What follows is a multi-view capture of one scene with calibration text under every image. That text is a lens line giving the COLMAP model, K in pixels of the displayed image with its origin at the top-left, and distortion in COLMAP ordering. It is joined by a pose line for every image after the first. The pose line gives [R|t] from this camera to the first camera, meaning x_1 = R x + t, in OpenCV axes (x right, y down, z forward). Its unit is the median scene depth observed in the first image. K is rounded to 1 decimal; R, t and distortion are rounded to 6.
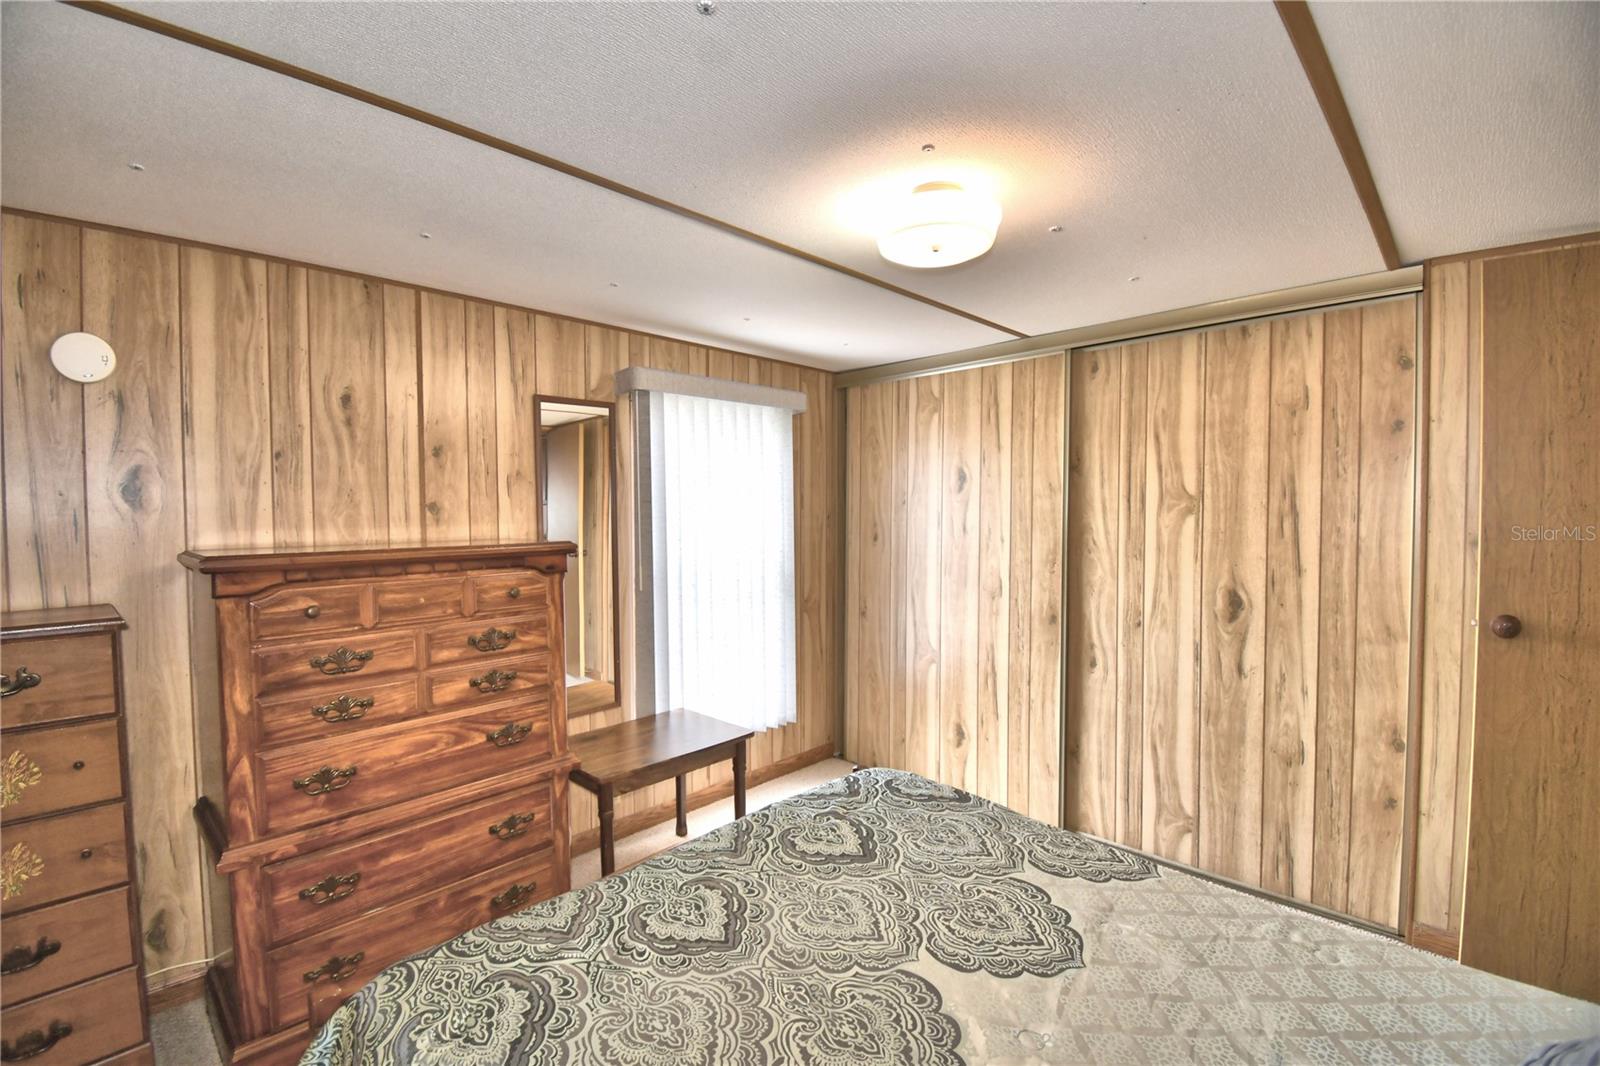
lens RADIAL K [[699.5, 0, 791.8], [0, 699.5, 531.8], [0, 0, 1]] dist [0.020462, -0.025272]
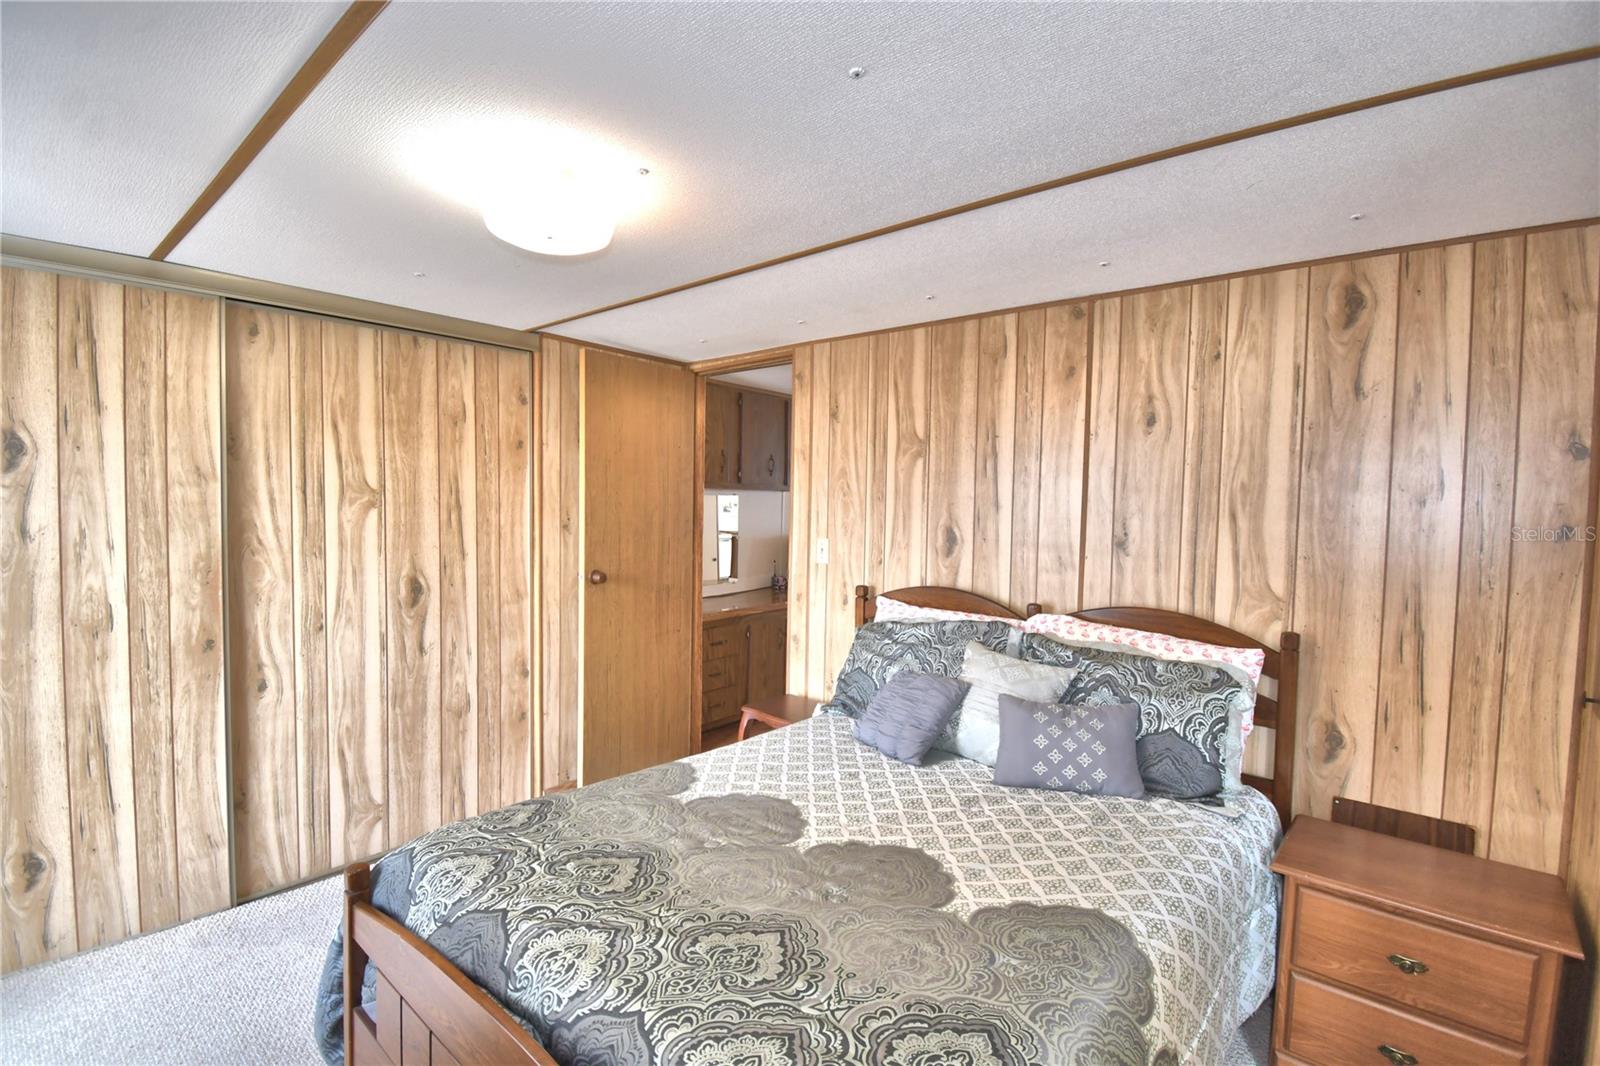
lens RADIAL K [[724.8, 0, 792.0], [0, 724.8, 532.0], [0, 0, 1]] dist [0.013070, -0.020219]
pose [[-0.068564, -0.037293, 0.996949, -0.509090], [0.017610, 0.999100, 0.038584, -0.019876], [-0.997491, 0.020202, -0.067846, 0.466900]]
